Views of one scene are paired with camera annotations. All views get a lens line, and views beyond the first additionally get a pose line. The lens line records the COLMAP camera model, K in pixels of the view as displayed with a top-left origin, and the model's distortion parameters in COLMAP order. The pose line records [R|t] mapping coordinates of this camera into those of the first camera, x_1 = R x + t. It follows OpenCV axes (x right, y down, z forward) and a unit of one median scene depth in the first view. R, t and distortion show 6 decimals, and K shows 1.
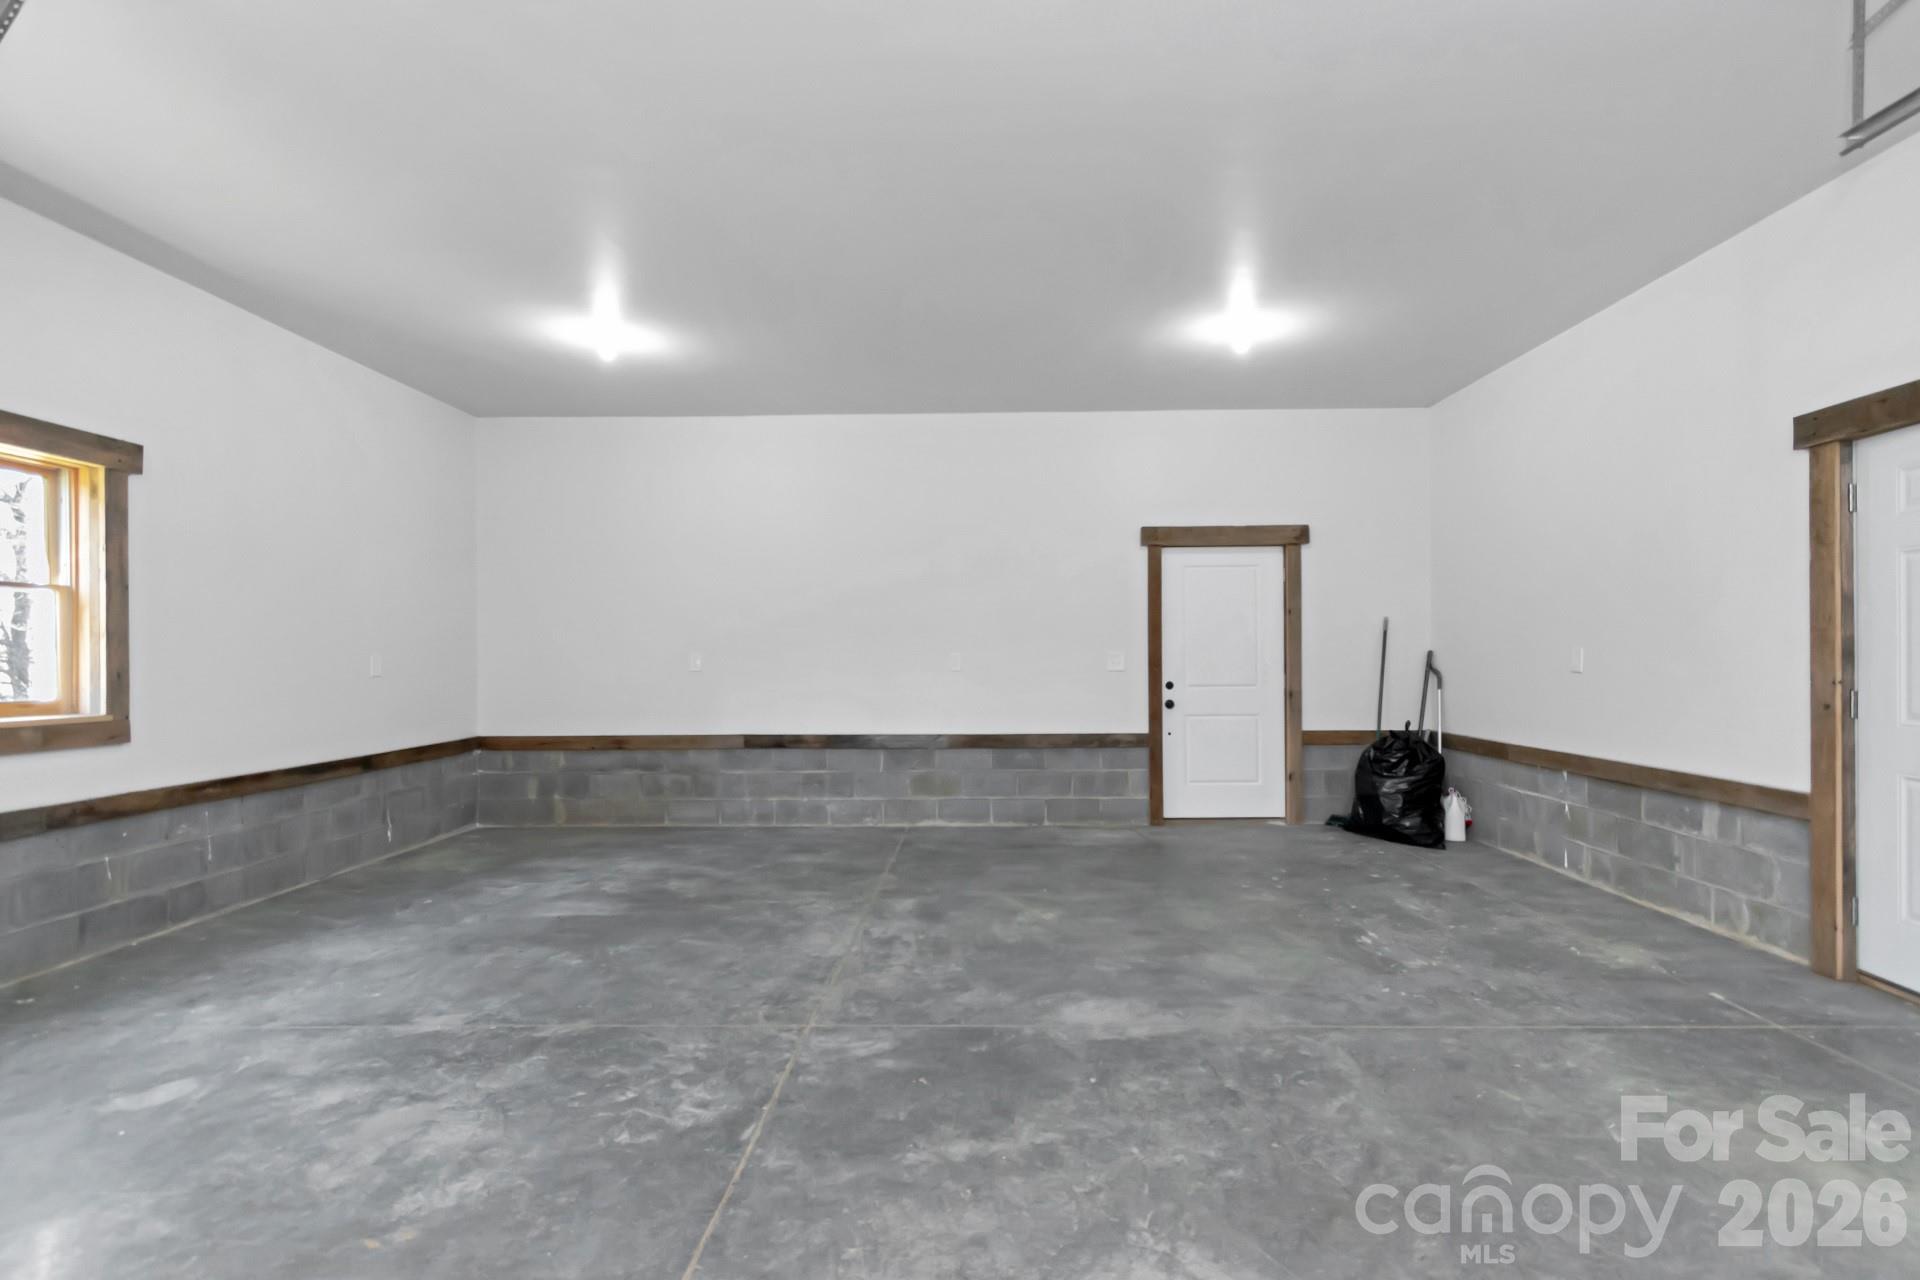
lens RADIAL K [[875.8, 0, 961.0], [0, 875.8, 655.0], [0, 0, 1]] dist [0.008071, -0.001560]
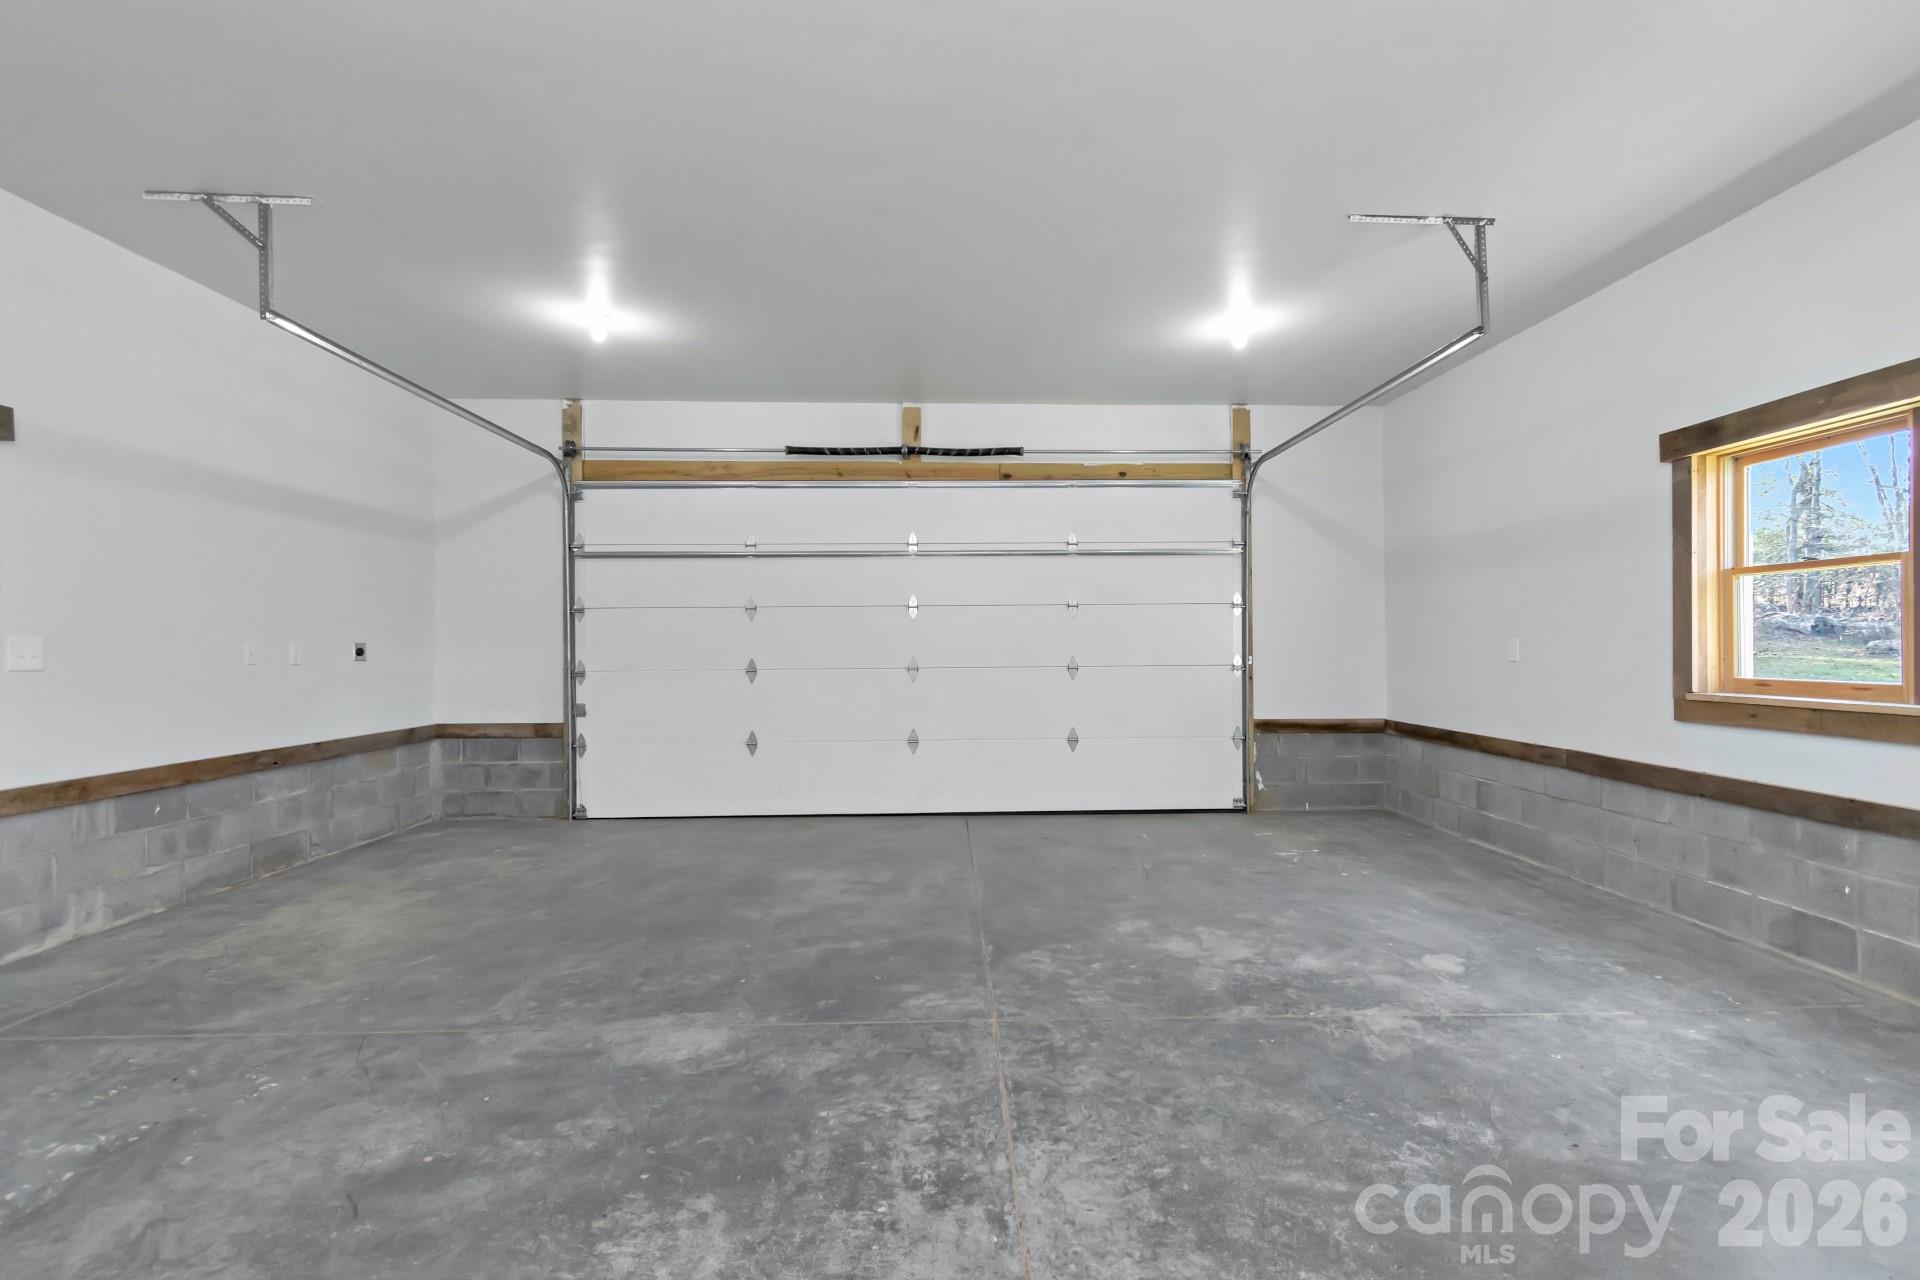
lens RADIAL K [[875.8, 0, 959.9], [0, 875.8, 640.1], [0, 0, 1]] dist [0.008071, -0.001560]
pose [[-0.998612, 0.007719, -0.052095, -0.087080], [0.008219, 0.999922, -0.009399, 0.007632], [0.052018, -0.009814, -0.998598, 1.999082]]
